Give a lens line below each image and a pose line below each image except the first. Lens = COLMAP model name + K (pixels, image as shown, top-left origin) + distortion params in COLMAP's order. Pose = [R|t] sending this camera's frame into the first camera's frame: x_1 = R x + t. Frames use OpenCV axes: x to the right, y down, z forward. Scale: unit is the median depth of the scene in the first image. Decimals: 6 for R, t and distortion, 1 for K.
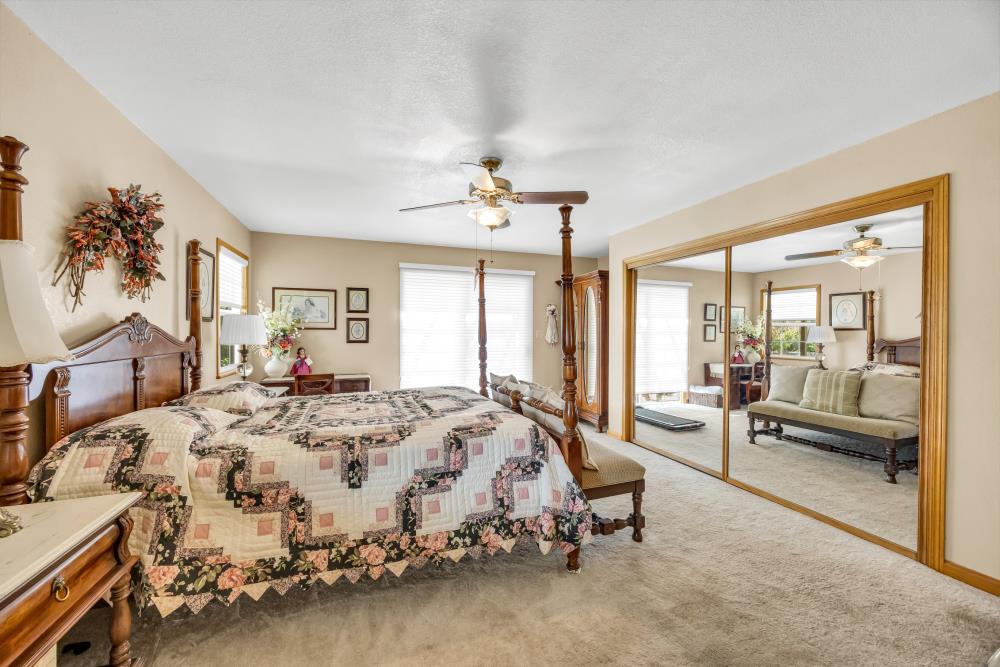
lens RADIAL K [[380.7, 0, 497.5], [0, 380.7, 334.1], [0, 0, 1]] dist [-0.000369, -0.000019]
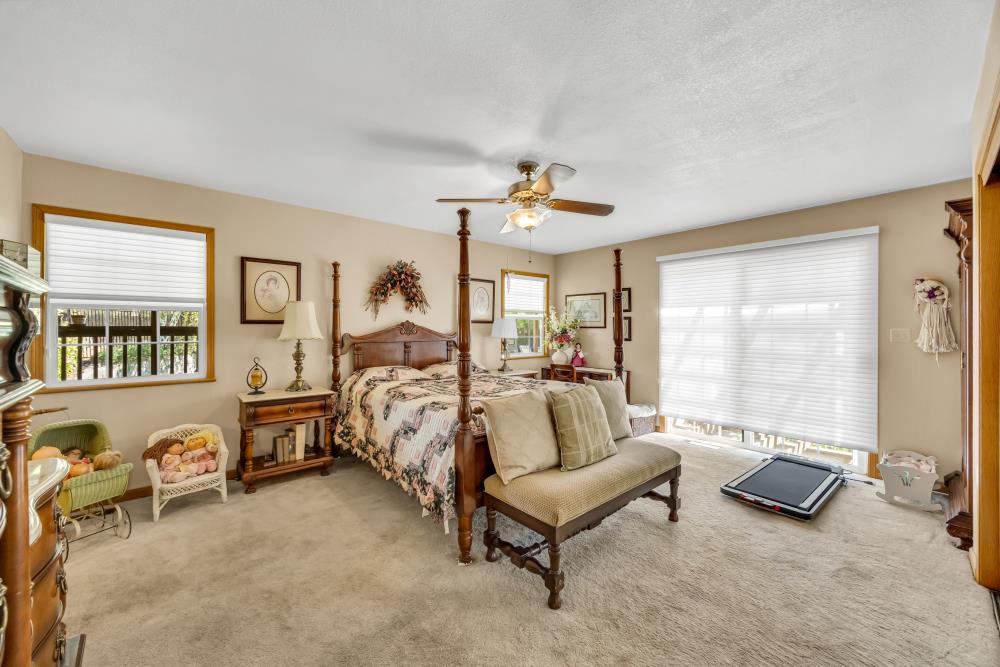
lens RADIAL K [[380.7, 0, 494.2], [0, 380.7, 328.4], [0, 0, 1]] dist [-0.000369, -0.000019]
pose [[0.354234, -0.001757, -0.935155, 1.302235], [-0.008099, 0.999955, -0.004946, -0.005922], [0.935122, 0.009326, 0.354204, 0.775253]]
